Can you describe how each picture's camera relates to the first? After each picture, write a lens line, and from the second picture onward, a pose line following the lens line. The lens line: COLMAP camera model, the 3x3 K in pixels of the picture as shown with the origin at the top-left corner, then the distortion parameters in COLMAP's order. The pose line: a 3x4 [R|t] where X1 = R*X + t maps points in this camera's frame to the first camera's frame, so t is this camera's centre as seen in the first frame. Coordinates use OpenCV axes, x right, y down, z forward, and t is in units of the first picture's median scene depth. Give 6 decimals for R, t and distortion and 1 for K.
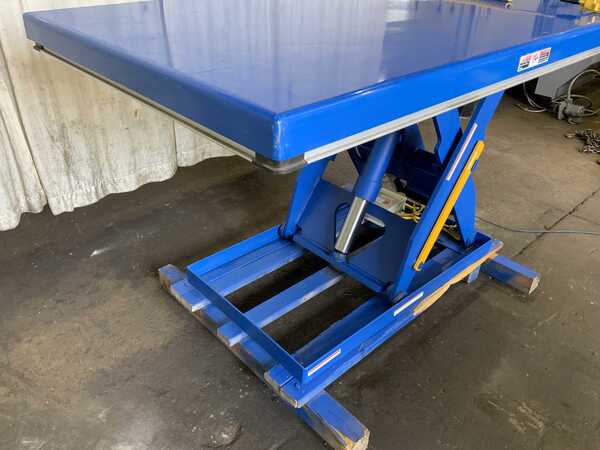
lens RADIAL K [[491.5, 0, 300.0], [0, 491.5, 225.0], [0, 0, 1]] dist [0.086320, -0.159483]
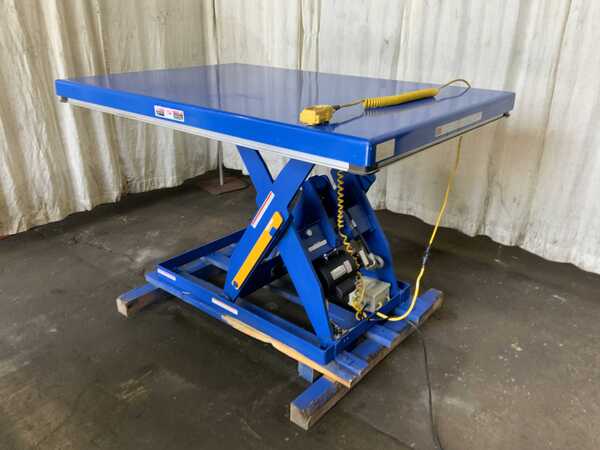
lens RADIAL K [[491.5, 0, 300.0], [0, 491.5, 225.0], [0, 0, 1]] dist [0.086320, -0.159483]
pose [[0.137279, 0.380017, -0.914736, 1.094016], [-0.530232, 0.808220, 0.256191, -0.357528], [0.836665, 0.449852, 0.312449, 0.563788]]
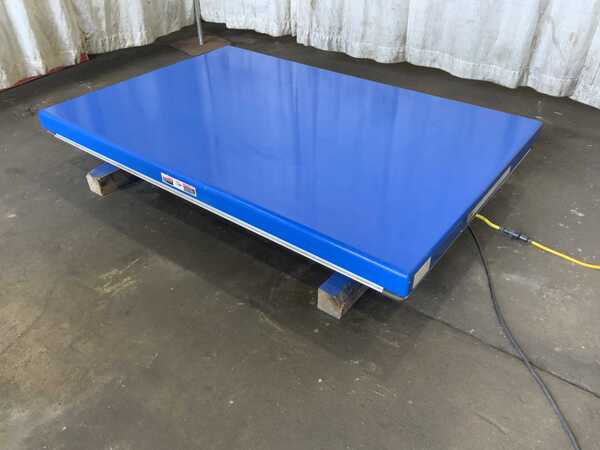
lens RADIAL K [[491.5, 0, 300.0], [0, 491.5, 225.0], [0, 0, 1]] dist [0.086320, -0.159483]
pose [[0.183615, 0.566897, -0.803065, 0.922349], [-0.512173, 0.752474, 0.414079, -0.219877], [0.839026, 0.335277, 0.428515, 0.612305]]
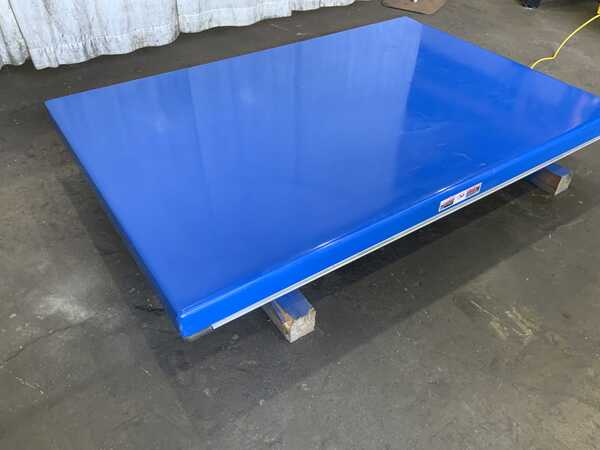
lens RADIAL K [[491.5, 0, 300.0], [0, 491.5, 225.0], [0, 0, 1]] dist [0.086320, -0.159483]
pose [[0.988887, 0.094146, -0.115062, 0.132889], [-0.075746, 0.985012, 0.154963, 0.088646], [0.127926, -0.144526, 0.981197, 0.110112]]
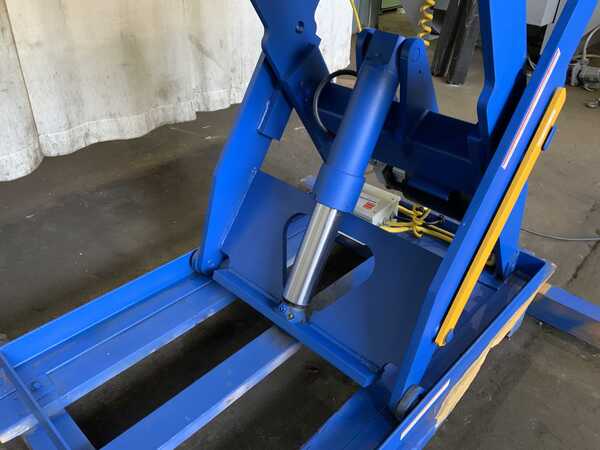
lens RADIAL K [[510.8, 0, 300.0], [0, 510.8, 225.0], [0, 0, 1]] dist [0.007086, 0.000650]
pose [[0.997234, -0.034334, 0.065921, 0.048597], [0.033086, 0.999254, 0.019934, -0.039413], [-0.066556, -0.017698, 0.997626, 0.390391]]
